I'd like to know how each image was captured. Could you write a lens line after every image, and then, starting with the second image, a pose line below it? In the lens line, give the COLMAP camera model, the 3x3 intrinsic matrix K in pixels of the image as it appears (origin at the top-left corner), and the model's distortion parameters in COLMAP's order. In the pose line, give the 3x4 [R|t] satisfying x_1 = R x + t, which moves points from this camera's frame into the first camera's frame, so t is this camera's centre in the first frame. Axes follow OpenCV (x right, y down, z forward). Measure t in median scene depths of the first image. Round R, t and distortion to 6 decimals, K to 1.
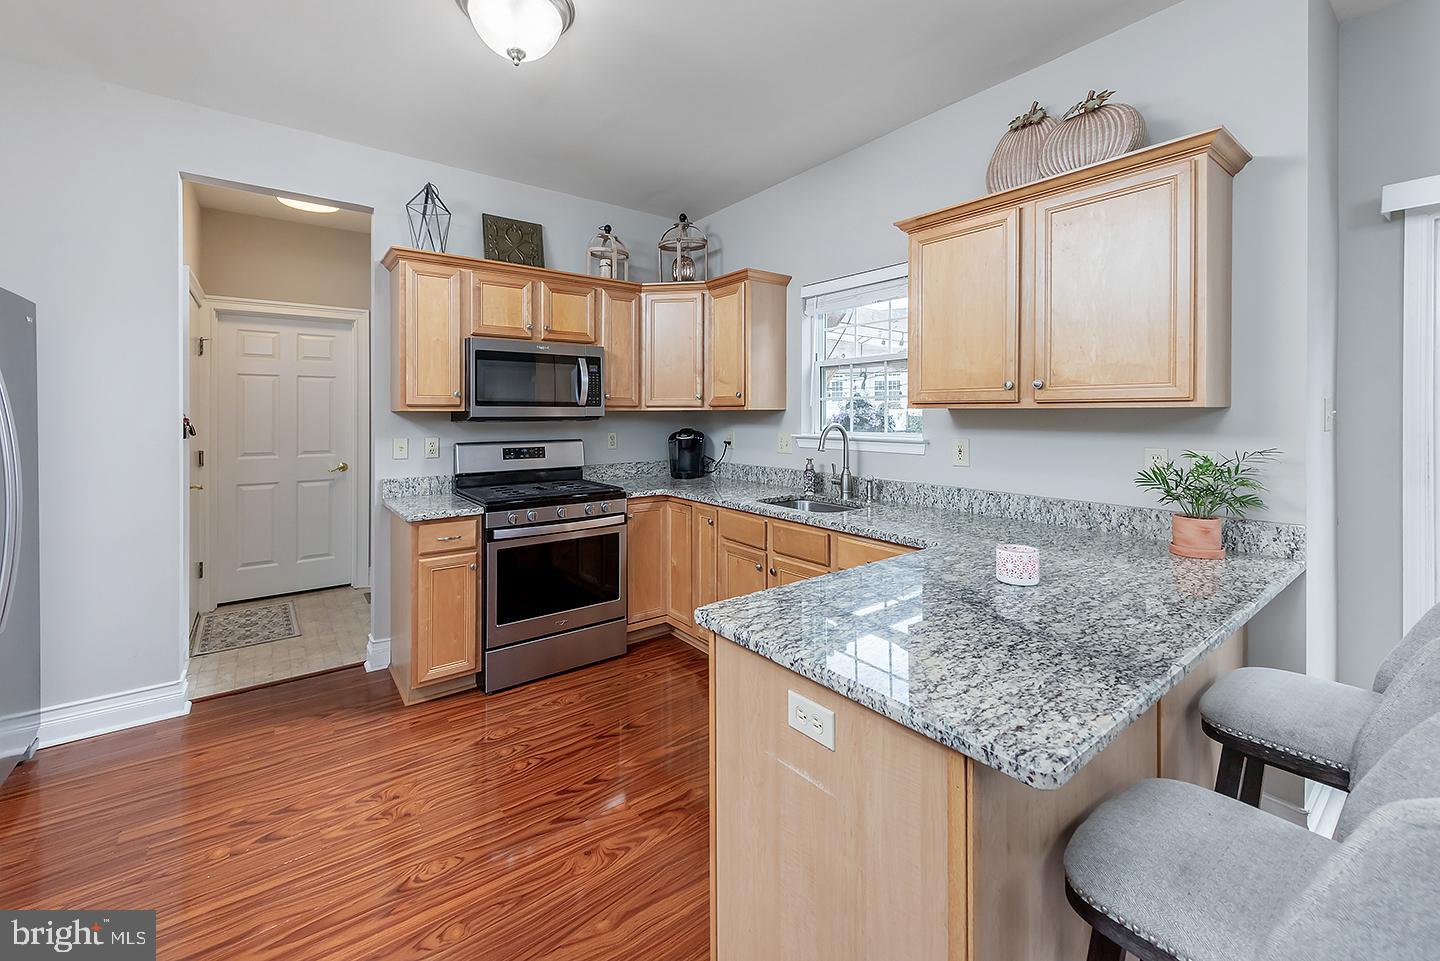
lens RADIAL K [[566.1, 0, 686.7], [0, 566.1, 418.5], [0, 0, 1]] dist [0.003579, -0.000299]
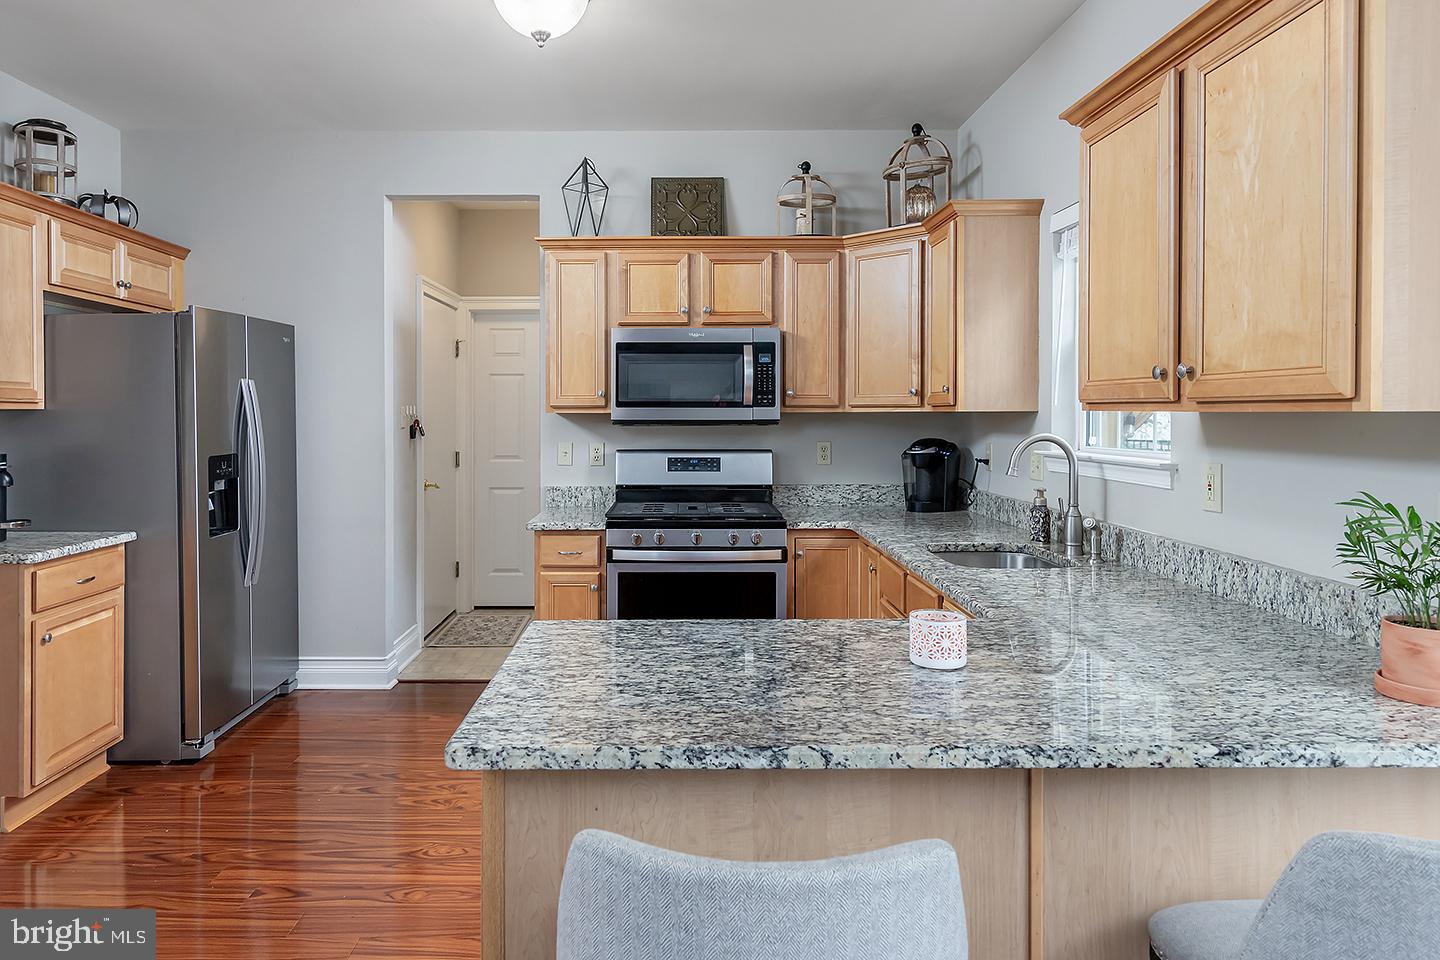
lens RADIAL K [[877.6, 0, 691.8], [0, 877.6, 428.4], [0, 0, 1]] dist [0.013589, -0.006847]
pose [[0.808120, 0.011432, -0.588907, 0.492571], [-0.005860, 0.999918, 0.011370, -0.005634], [0.588988, -0.005738, 0.808121, -0.023300]]
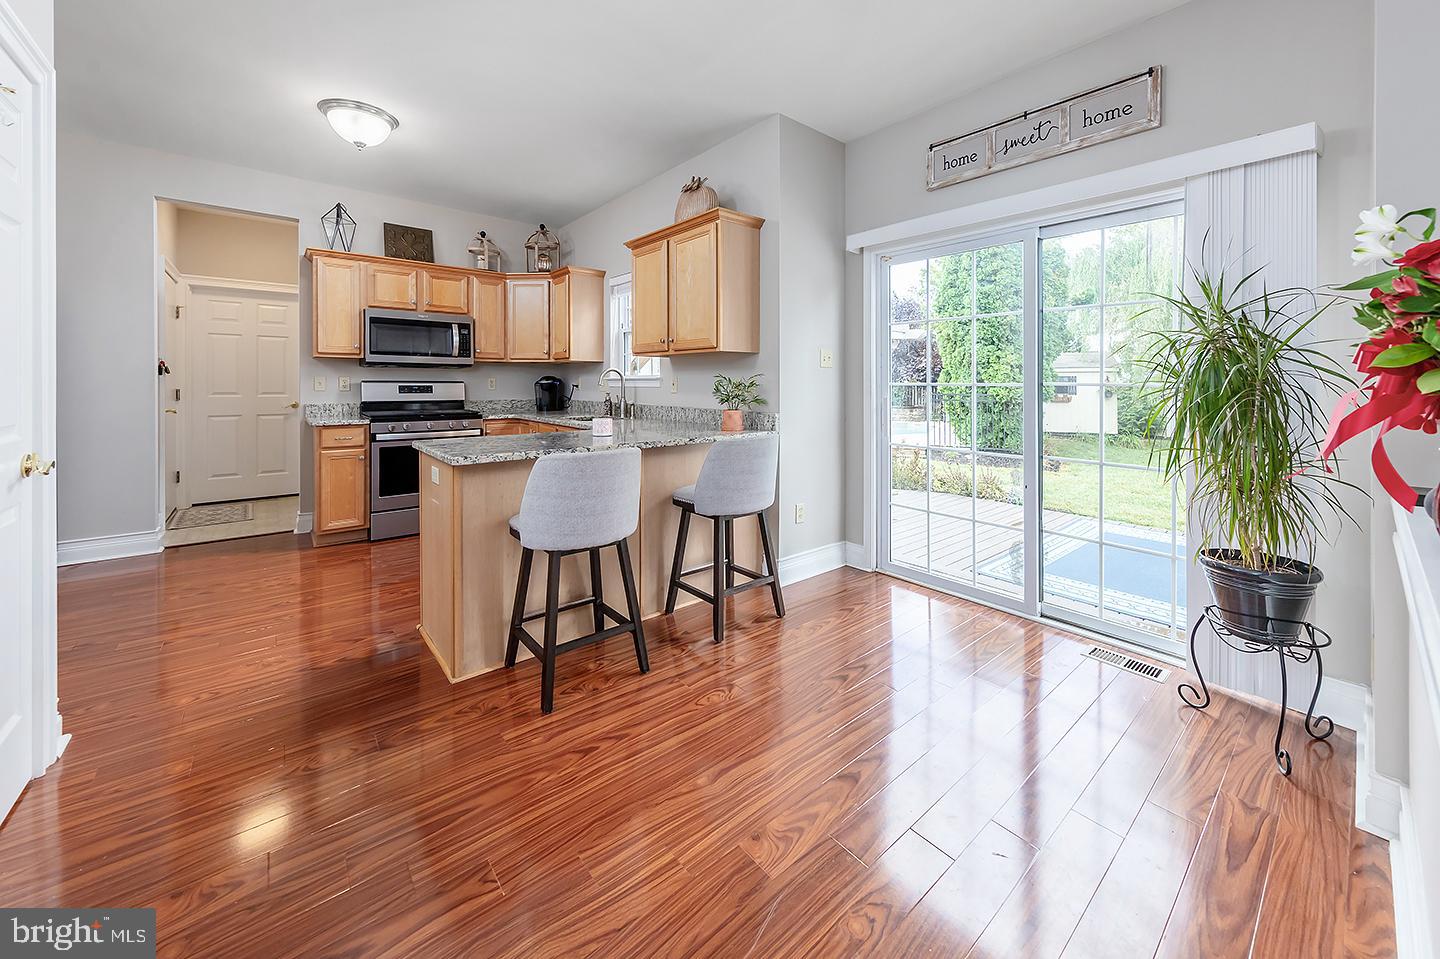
lens RADIAL K [[529.0, 0, 731.1], [0, 529.0, 392.9], [0, 0, 1]] dist [0.007413, -0.001113]
pose [[0.997557, 0.005544, 0.069633, 0.458540], [-0.006066, 0.999955, 0.007292, 0.060116], [-0.069590, -0.007697, 0.997546, -0.442711]]
